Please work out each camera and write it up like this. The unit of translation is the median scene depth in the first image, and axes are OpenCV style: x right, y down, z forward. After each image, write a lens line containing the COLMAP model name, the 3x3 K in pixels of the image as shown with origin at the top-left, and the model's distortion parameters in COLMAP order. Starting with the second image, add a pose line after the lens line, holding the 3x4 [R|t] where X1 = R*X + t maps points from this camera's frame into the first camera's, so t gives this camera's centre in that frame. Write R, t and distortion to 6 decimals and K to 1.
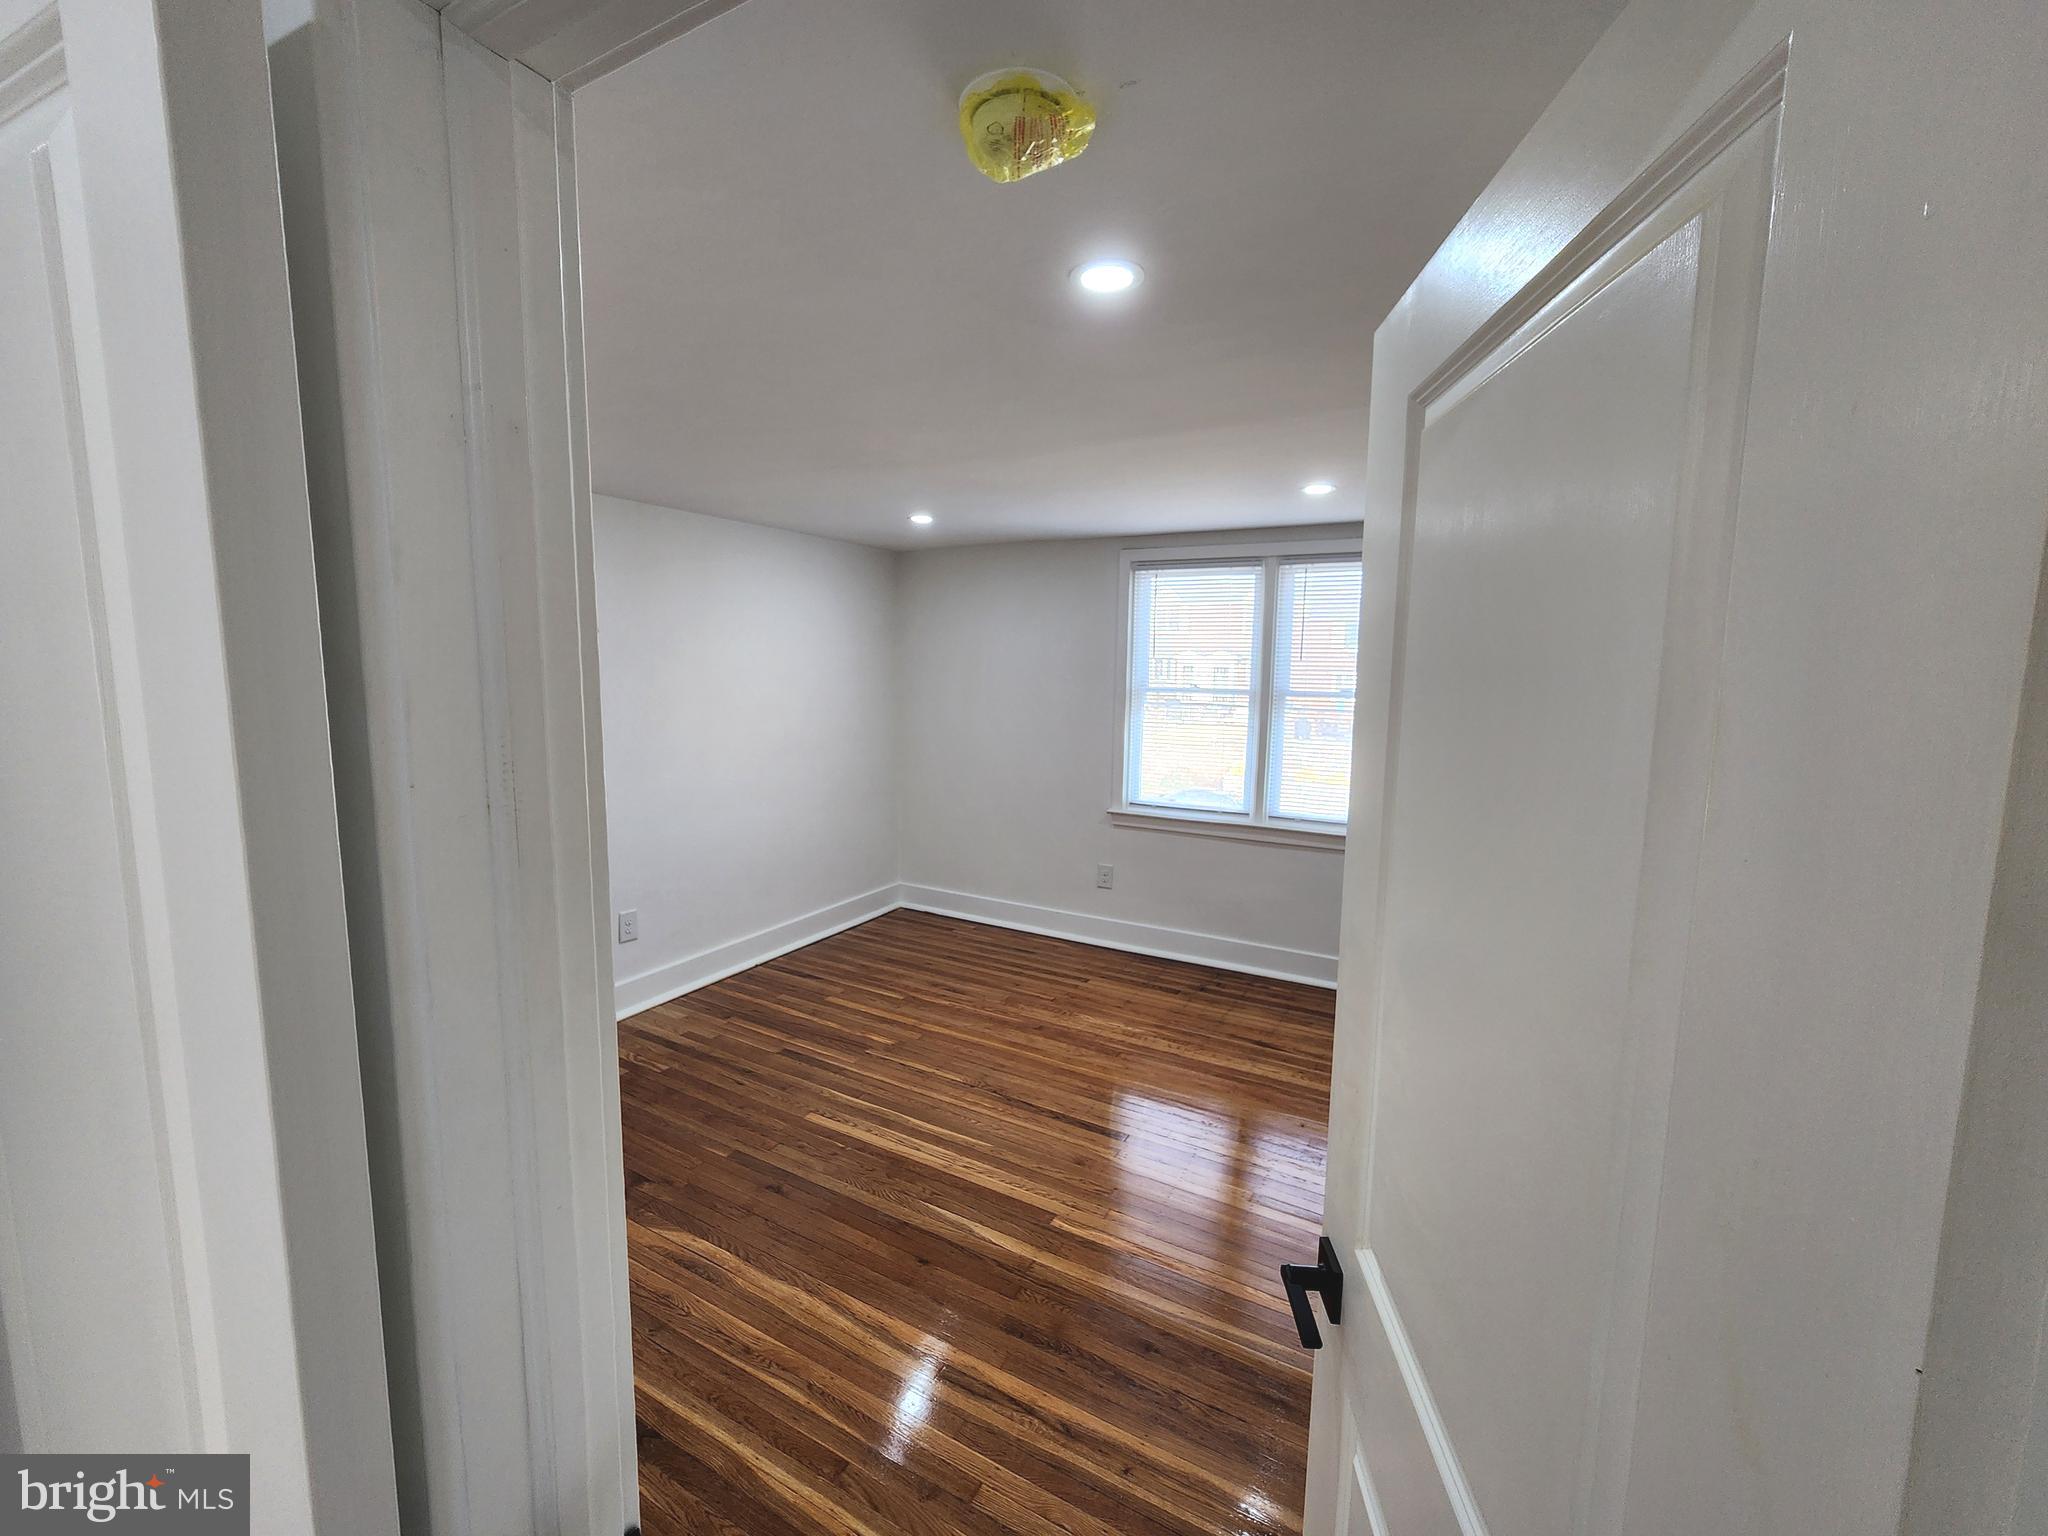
lens RADIAL K [[843.8, 0, 1019.8], [0, 843.8, 762.1], [0, 0, 1]] dist [-0.001622, -0.000291]
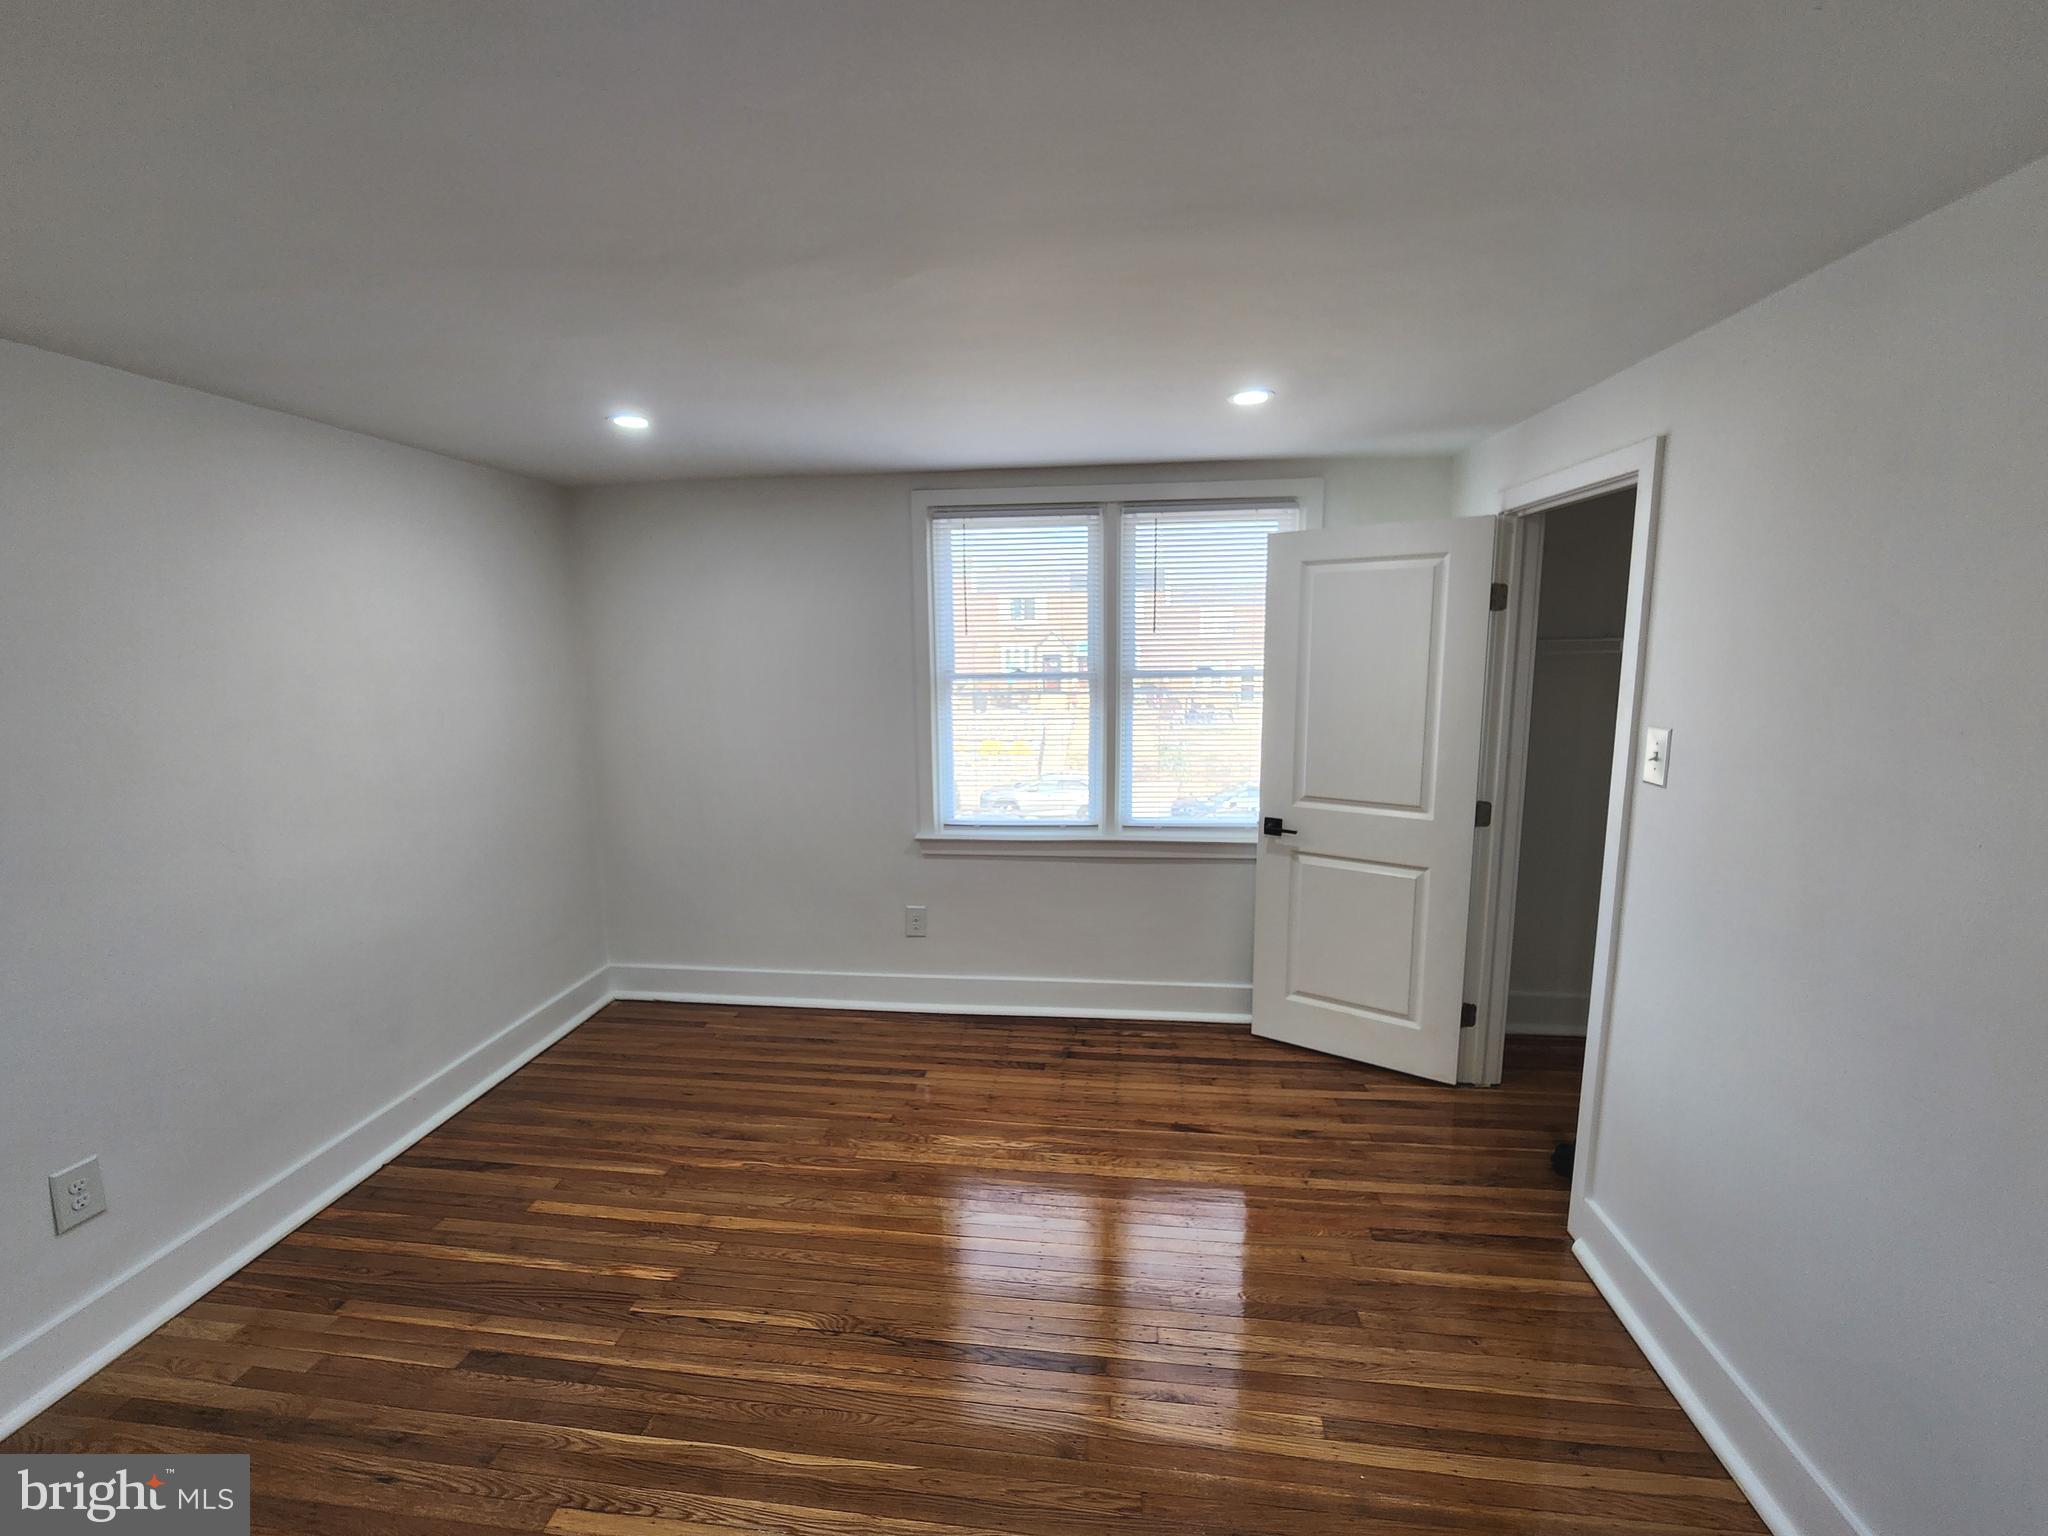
lens RADIAL K [[843.8, 0, 1019.8], [0, 843.8, 762.1], [0, 0, 1]] dist [-0.001622, -0.000291]
pose [[0.923698, -0.082023, 0.374238, -0.099970], [0.071974, 0.996573, 0.040775, -0.039186], [-0.376300, -0.010729, 0.926436, 0.292442]]
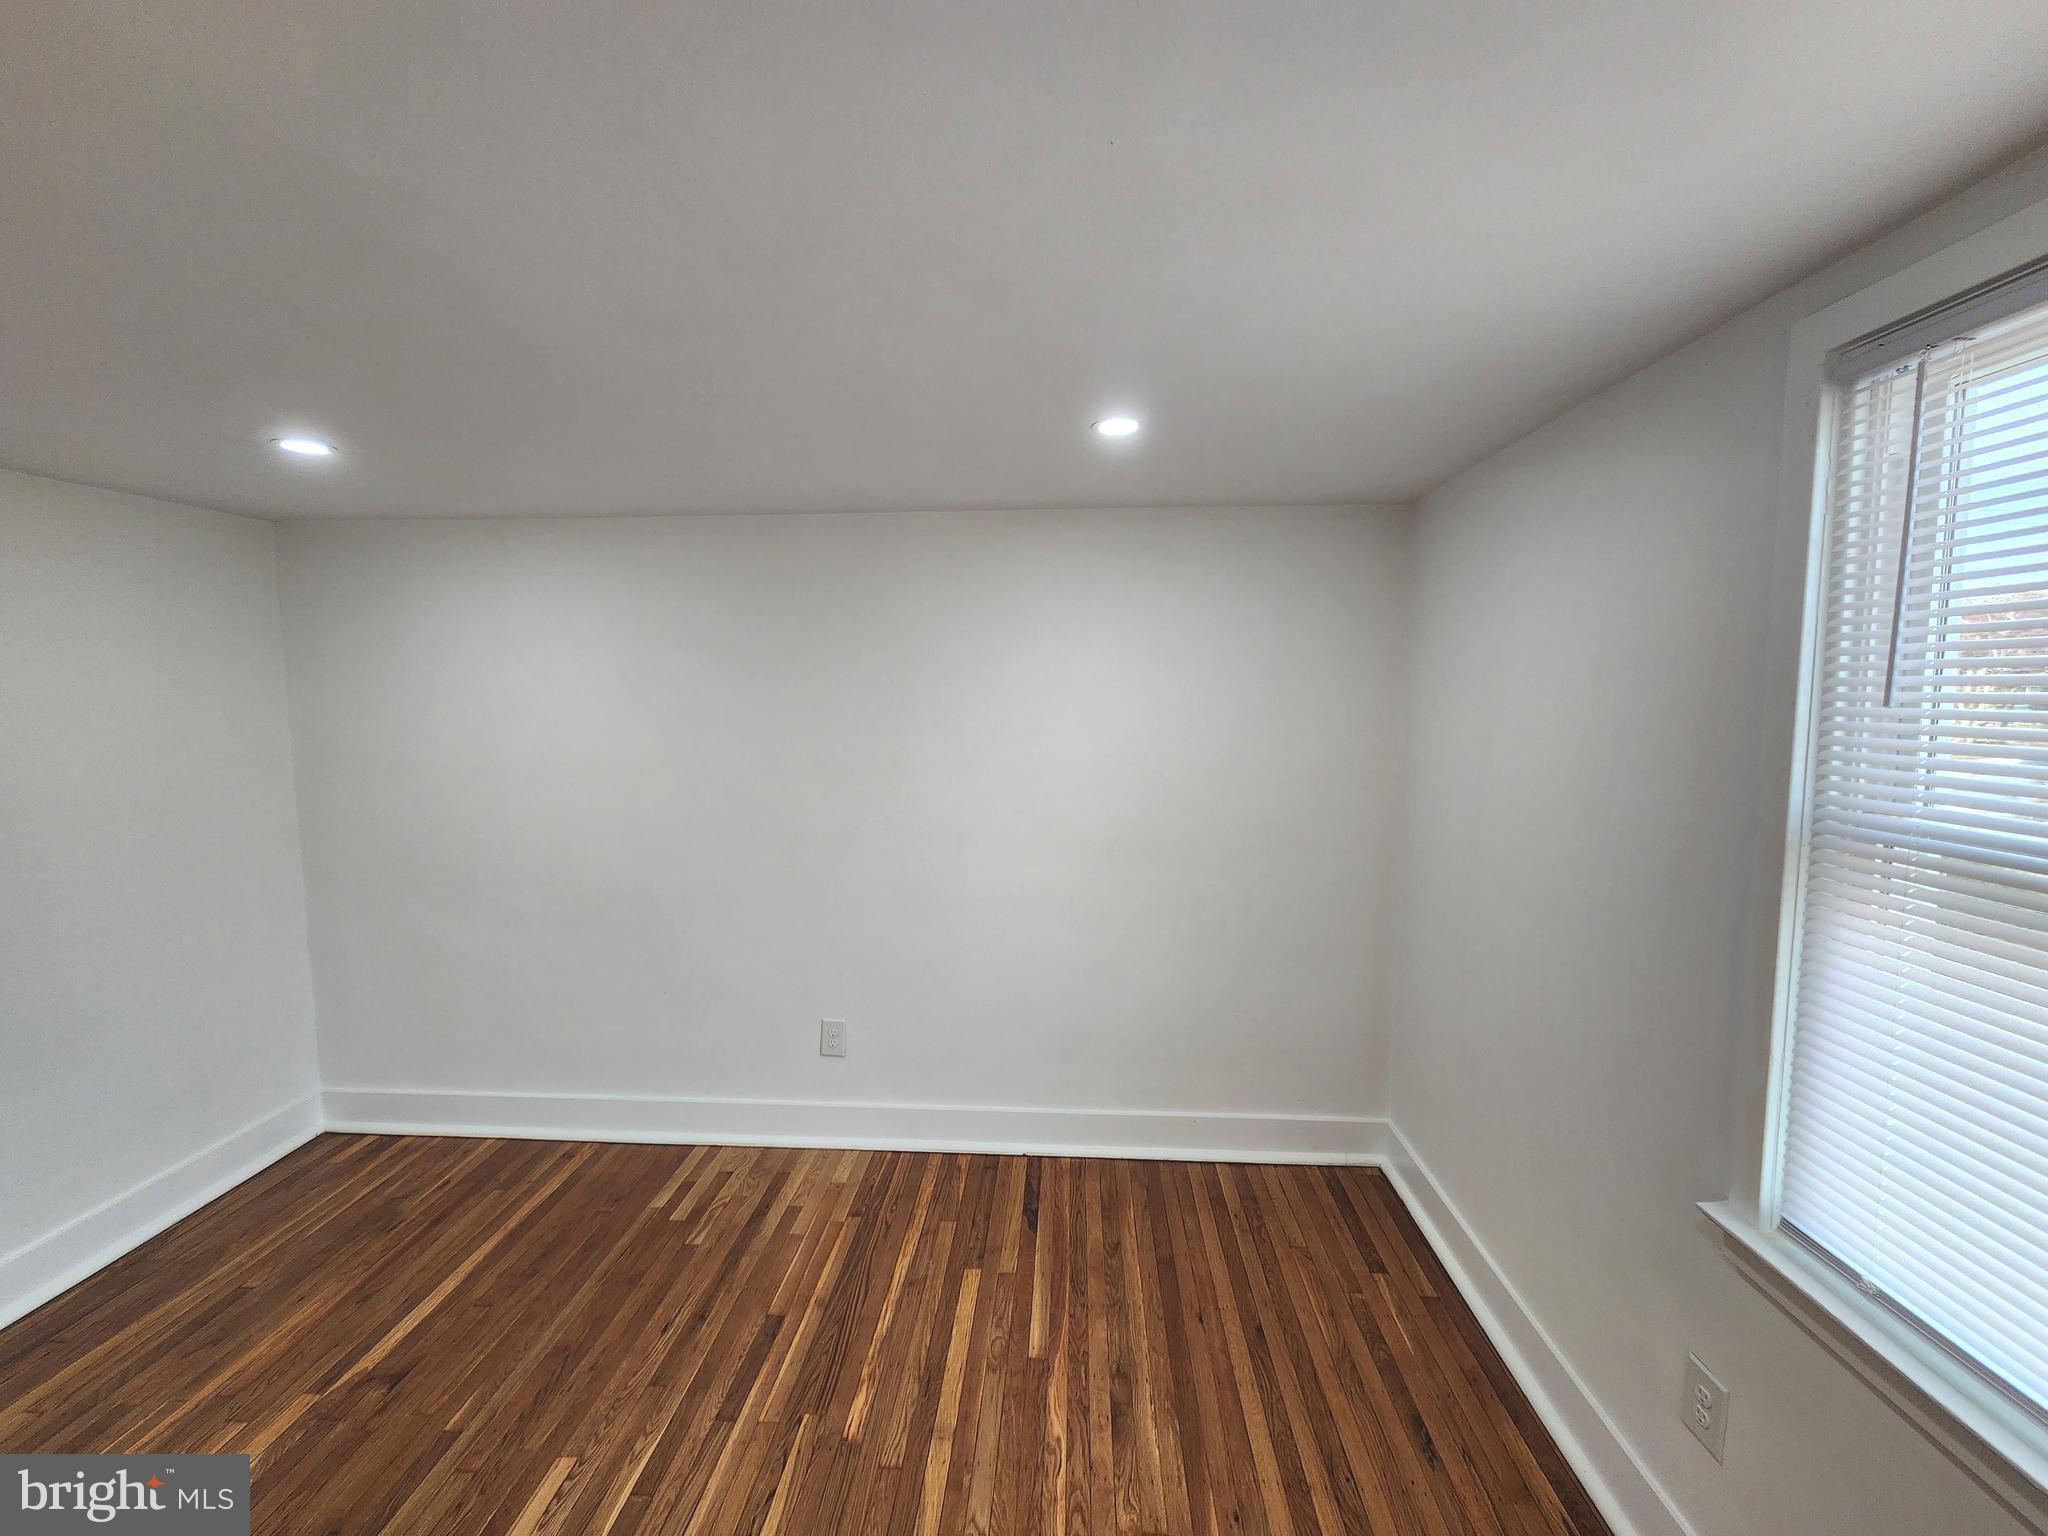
lens RADIAL K [[843.8, 0, 1019.8], [0, 843.8, 762.1], [0, 0, 1]] dist [-0.001622, -0.000291]
pose [[0.430247, 0.064256, -0.900421, 0.296430], [-0.099810, 0.994734, 0.023294, -0.096310], [0.897176, 0.079849, 0.434395, 0.711387]]
